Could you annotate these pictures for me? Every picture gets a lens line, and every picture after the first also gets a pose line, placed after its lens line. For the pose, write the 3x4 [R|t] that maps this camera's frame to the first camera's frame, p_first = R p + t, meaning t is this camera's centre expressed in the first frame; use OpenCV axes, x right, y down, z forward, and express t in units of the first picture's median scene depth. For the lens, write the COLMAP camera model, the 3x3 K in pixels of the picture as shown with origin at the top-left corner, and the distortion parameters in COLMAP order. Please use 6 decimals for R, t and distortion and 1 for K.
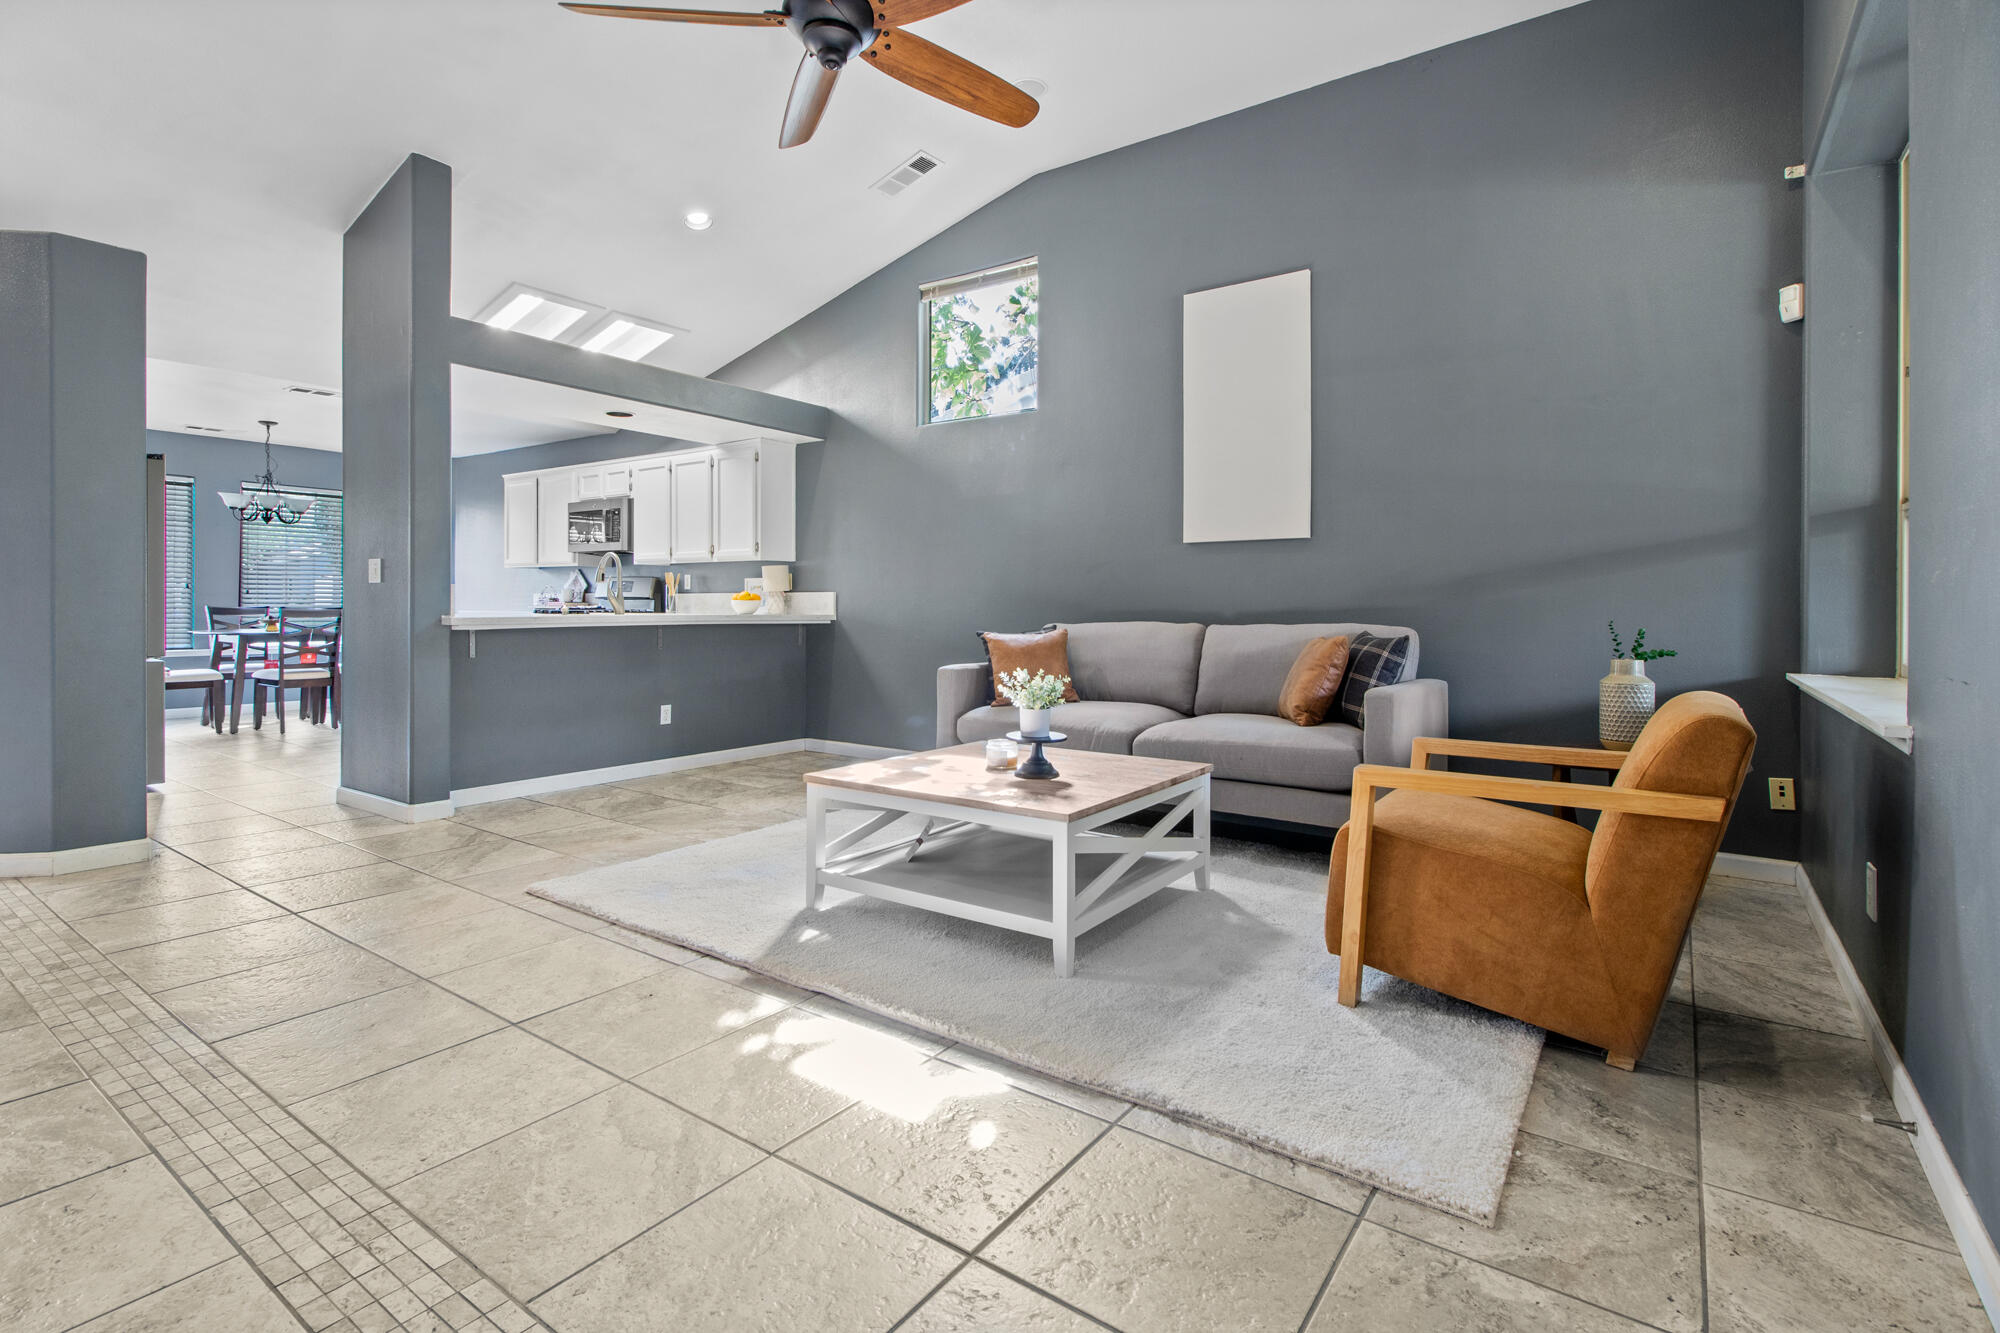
lens RADIAL K [[944.0, 0, 1009.3], [0, 944.0, 608.5], [0, 0, 1]] dist [0.001301, -0.009426]
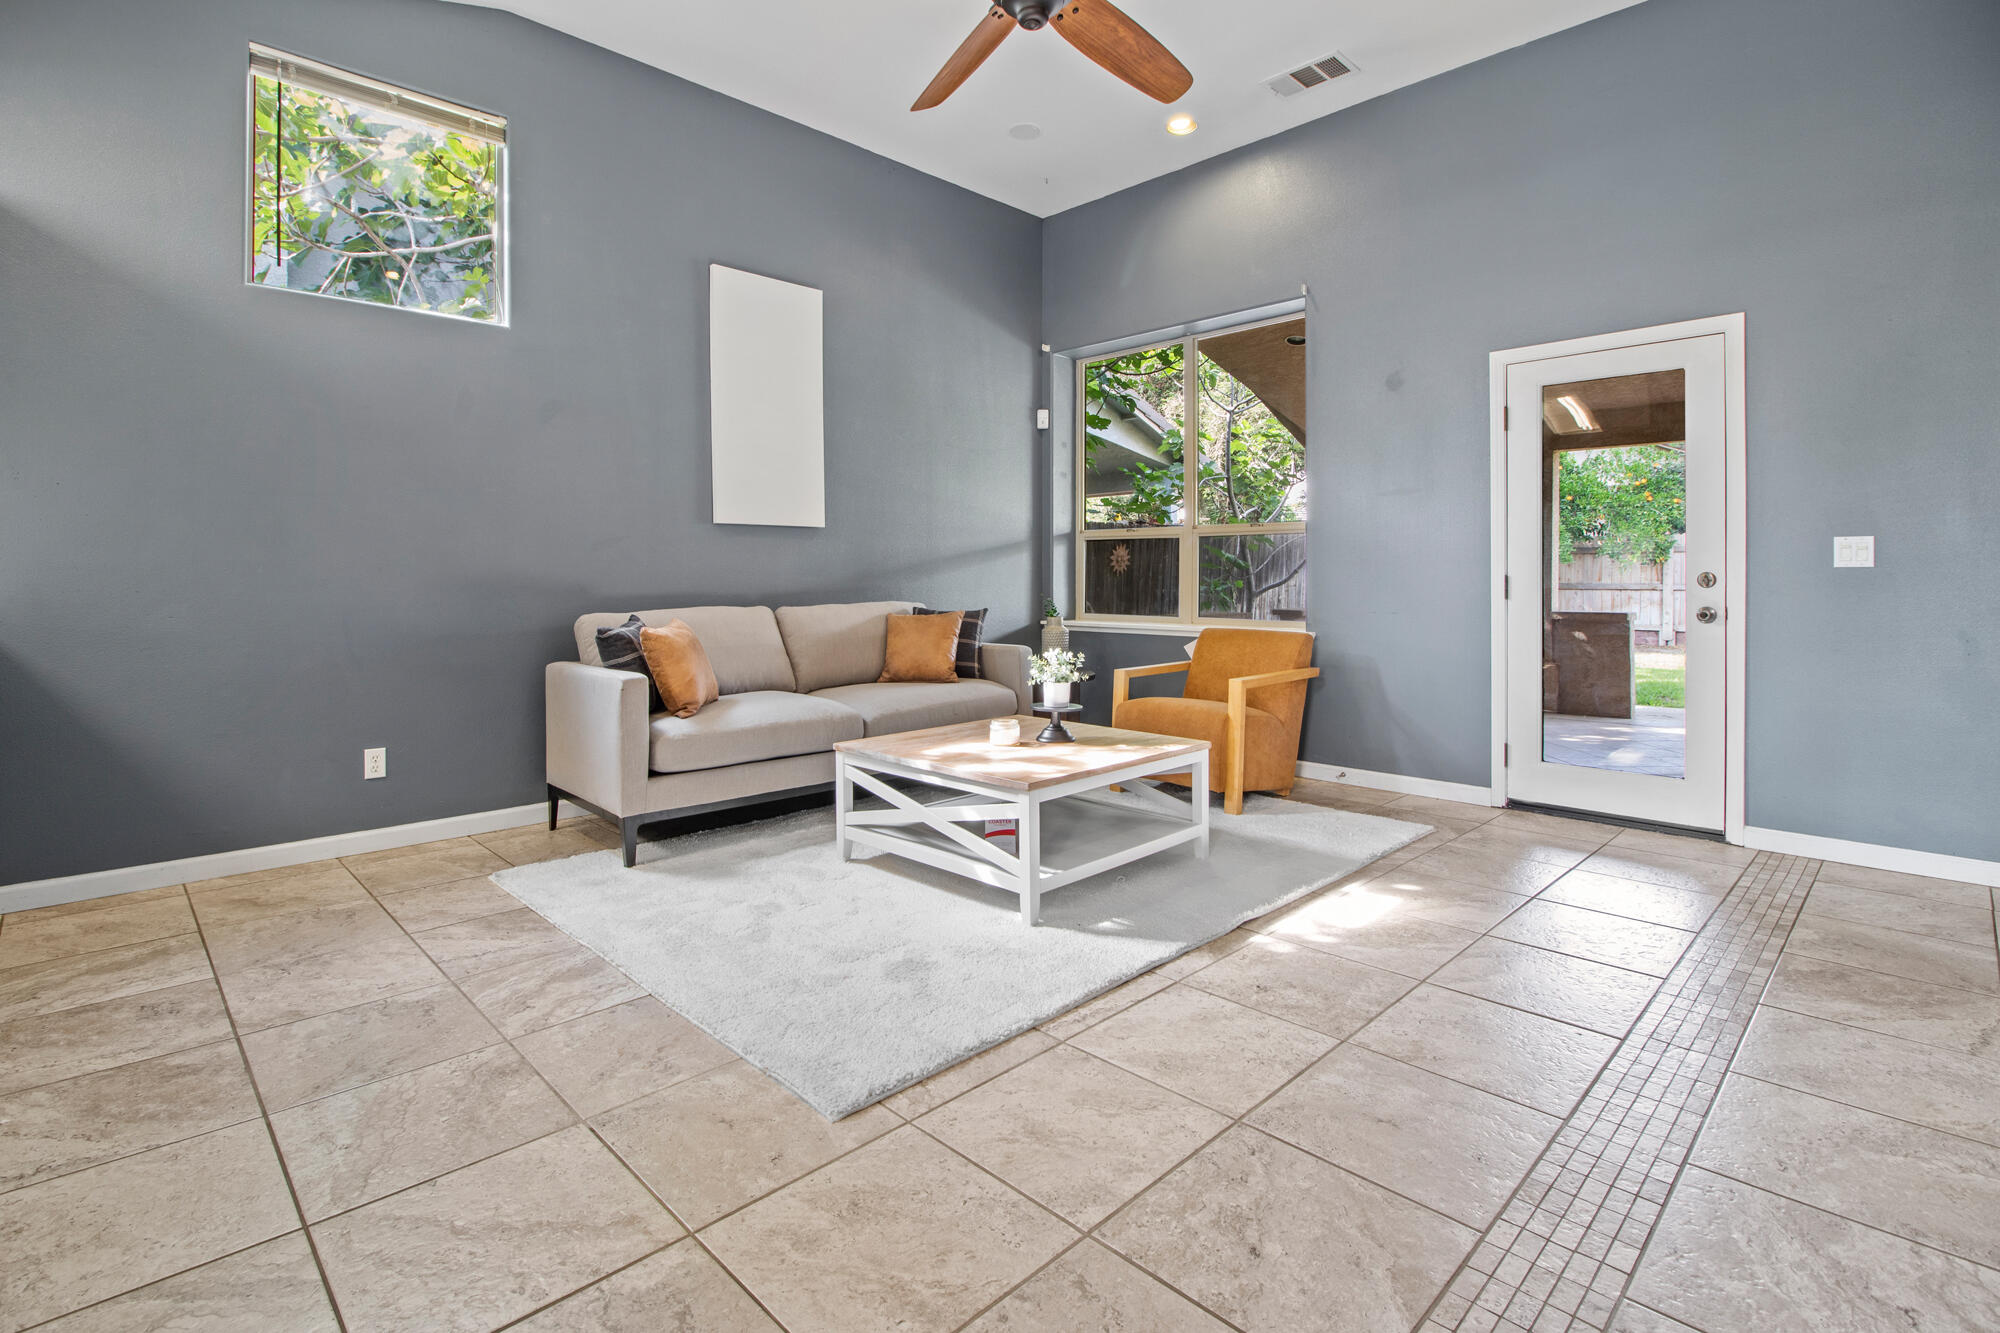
lens RADIAL K [[944.0, 0, 993.8], [0, 944.0, 587.4], [0, 0, 1]] dist [0.001301, -0.009426]
pose [[0.178827, -0.019746, 0.983682, -0.772236], [-0.000571, 0.999796, 0.020173, -0.025916], [-0.983880, -0.004170, 0.178779, 0.589895]]
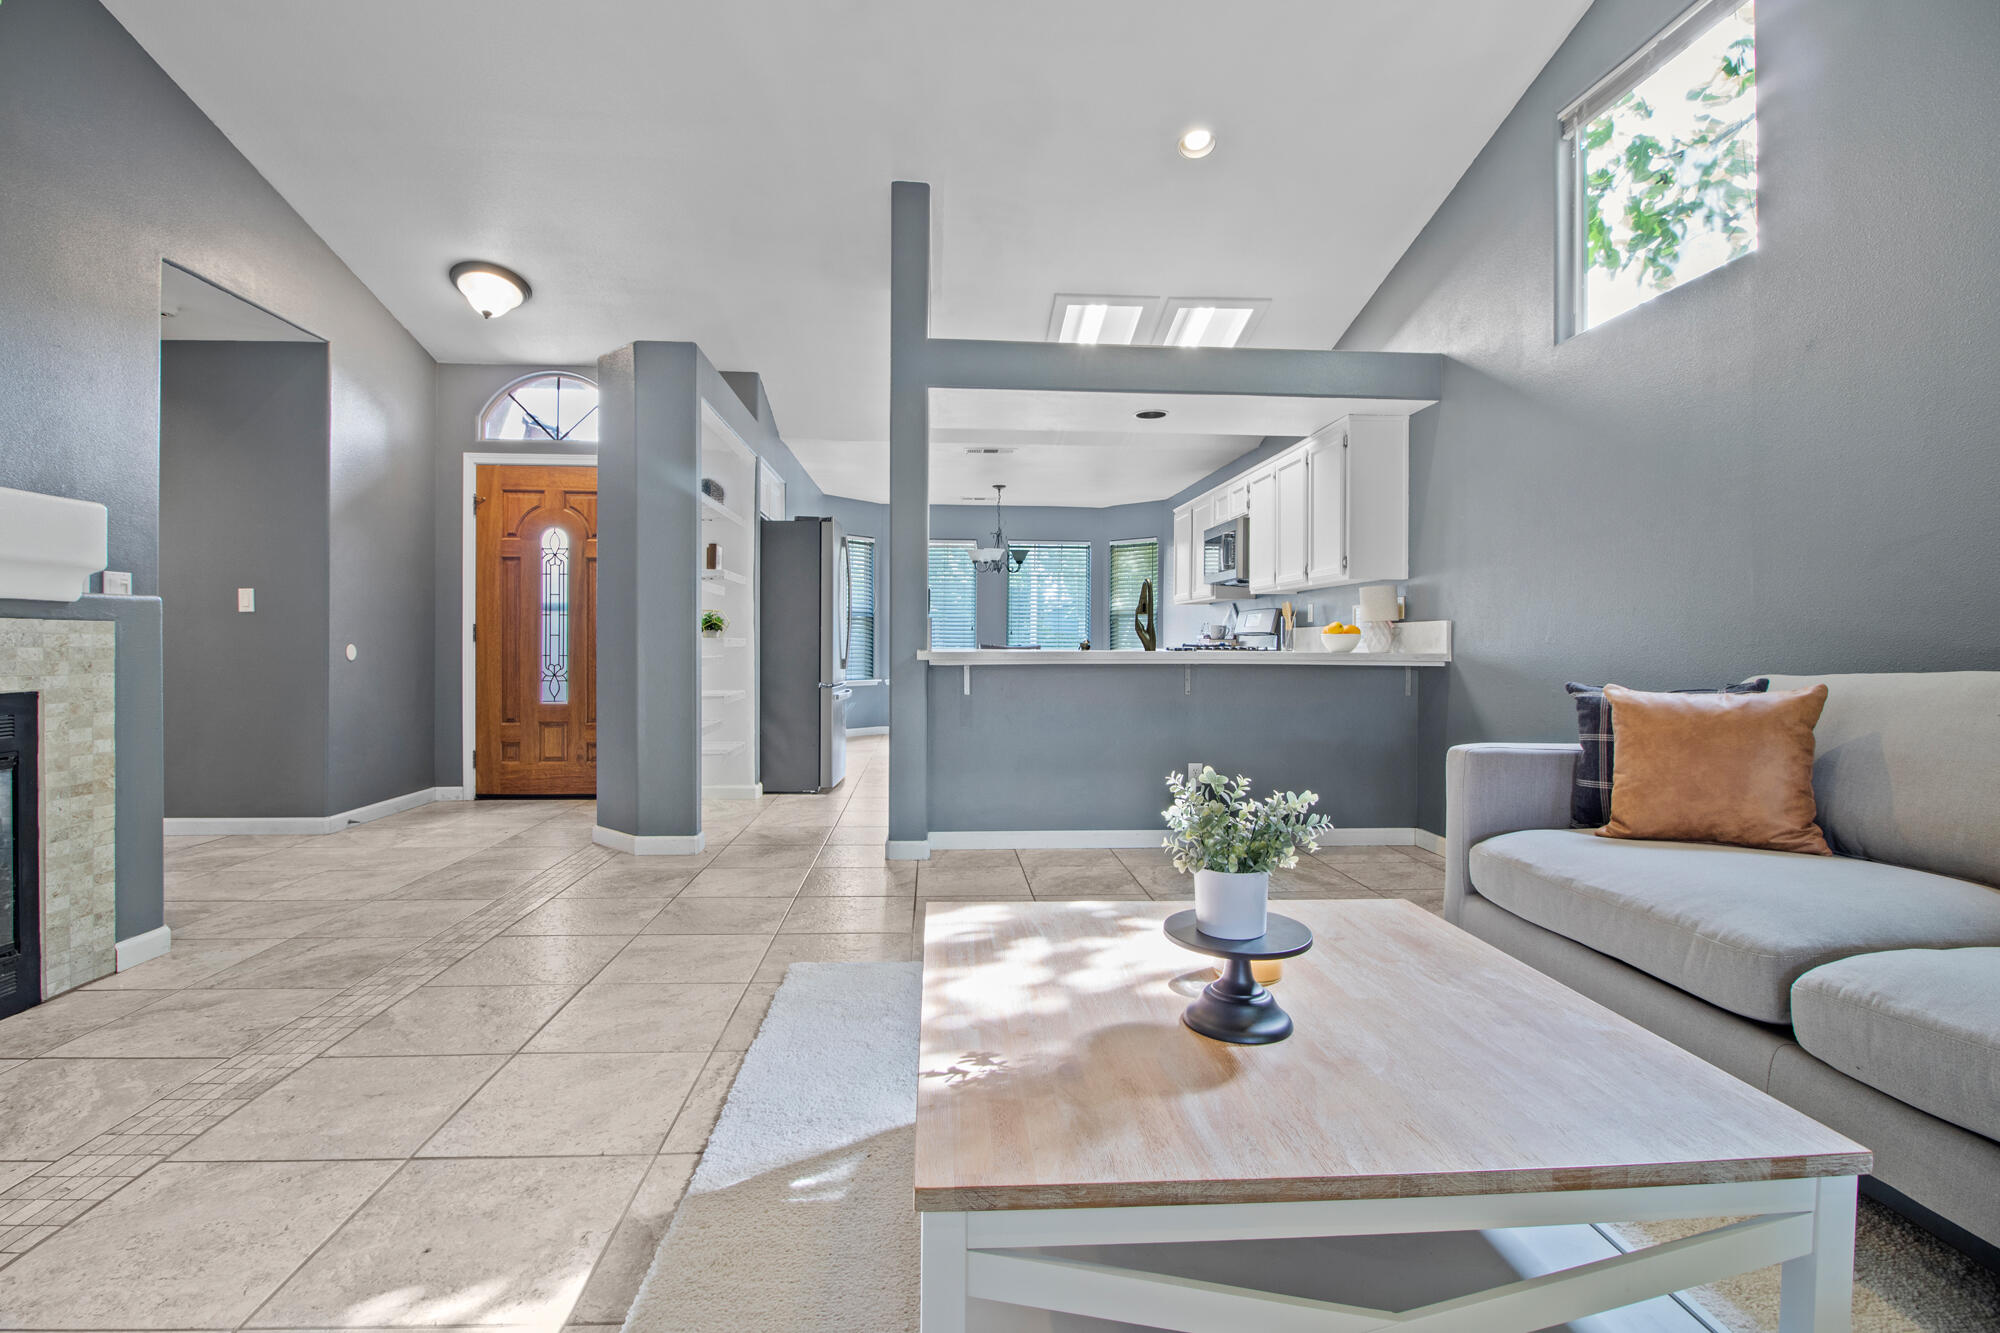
lens RADIAL K [[944.0, 0, 977.6], [0, 944.0, 658.7], [0, 0, 1]] dist [0.001301, -0.009426]
pose [[0.620738, 0.010859, -0.783943, 0.198213], [-0.001257, 0.999917, 0.012855, 0.002684], [0.784017, -0.006995, 0.620700, 0.439697]]
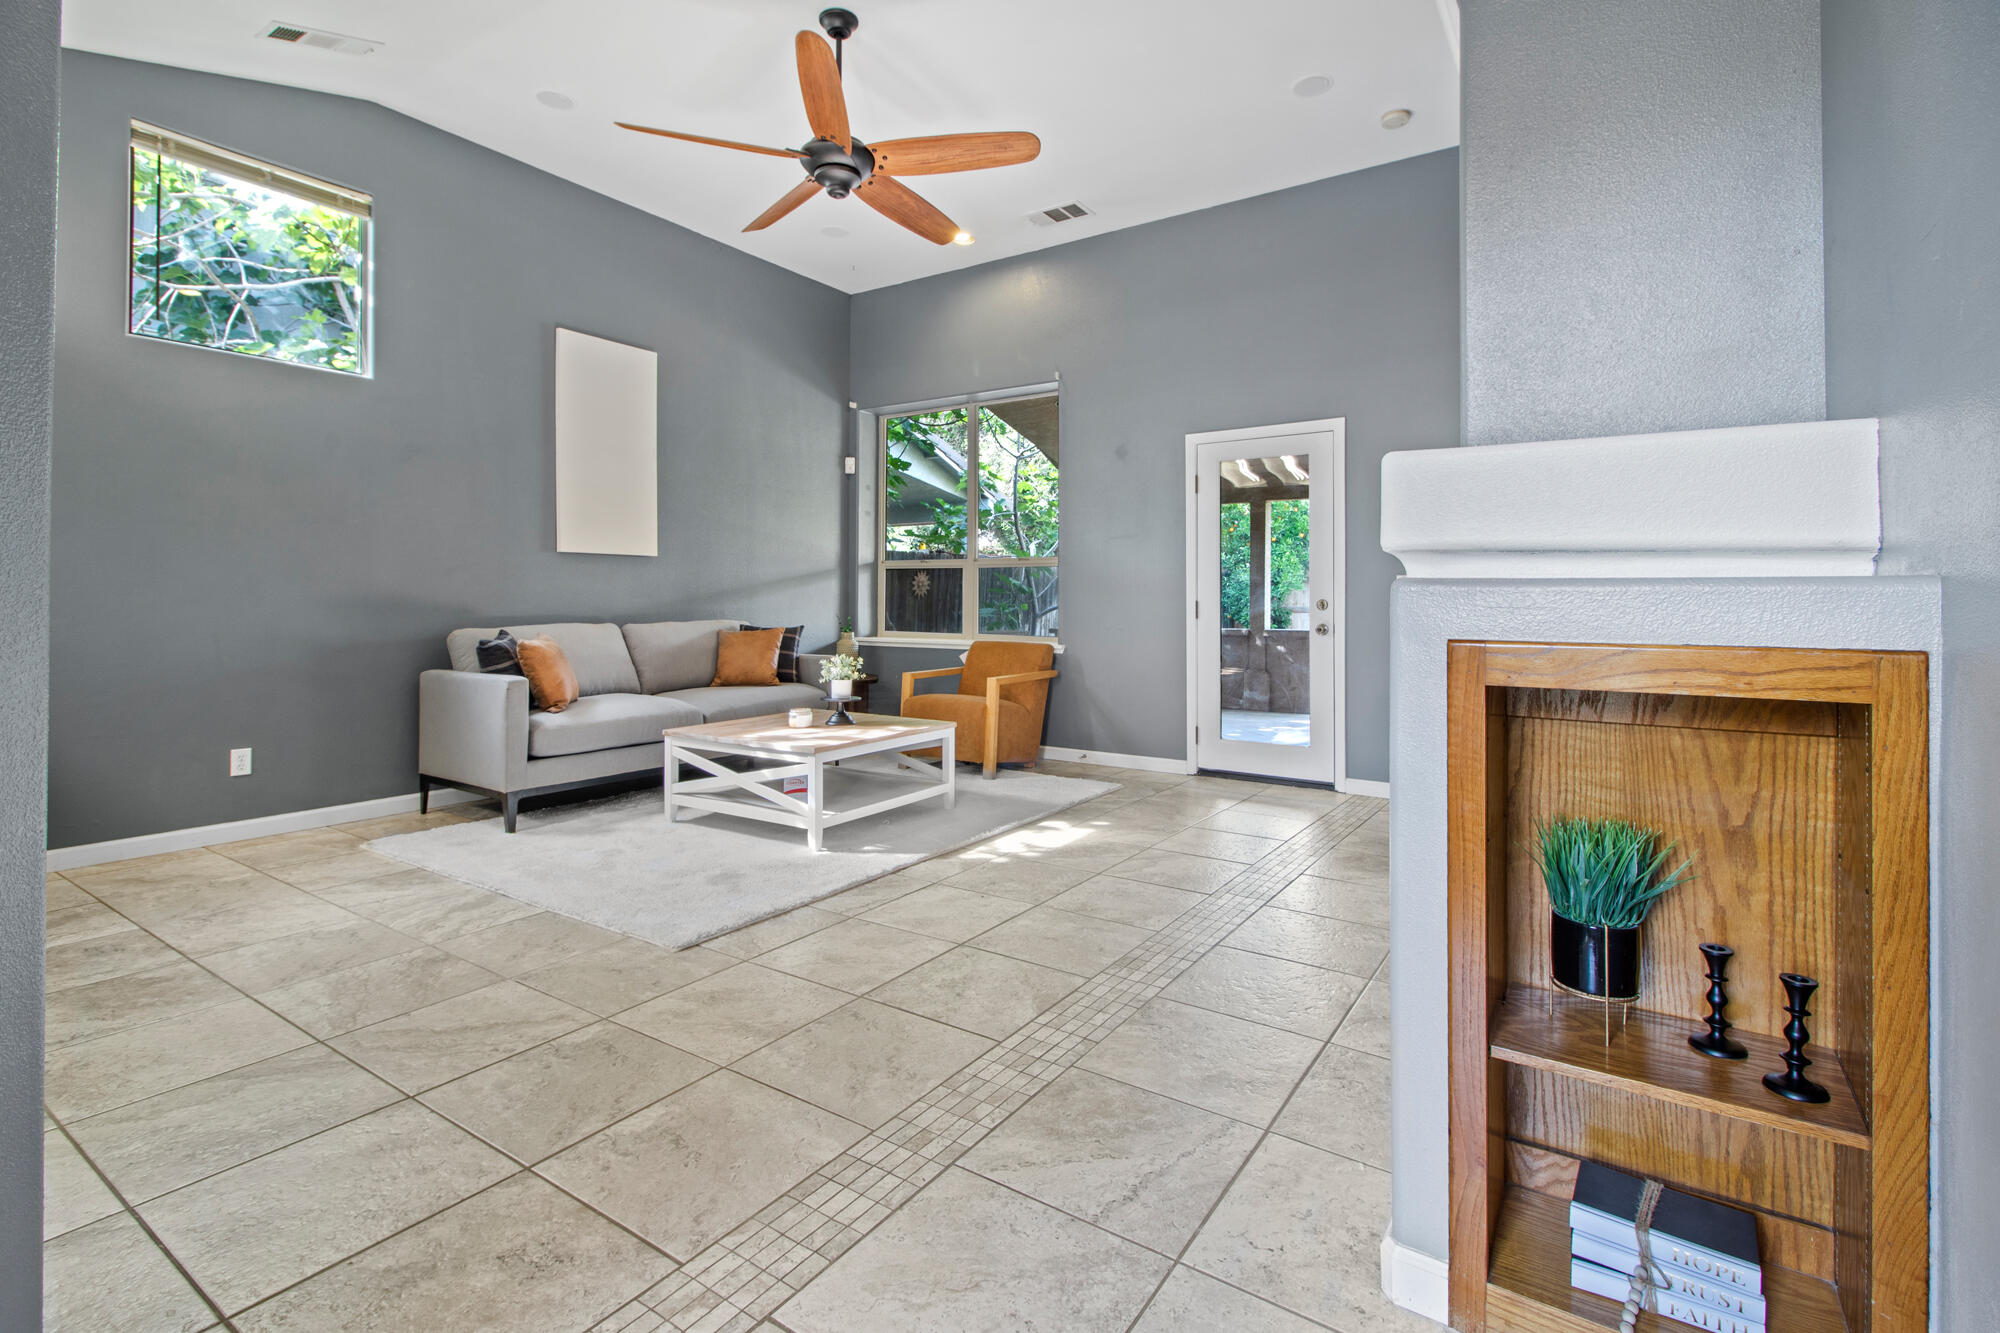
lens RADIAL K [[944.0, 0, 1007.5], [0, 944.0, 583.6], [0, 0, 1]] dist [0.001301, -0.009426]
pose [[-0.031981, 0.010839, 0.999430, -1.010344], [-0.007741, 0.999909, -0.011092, -0.026463], [-0.999458, -0.008091, -0.031895, 0.547921]]
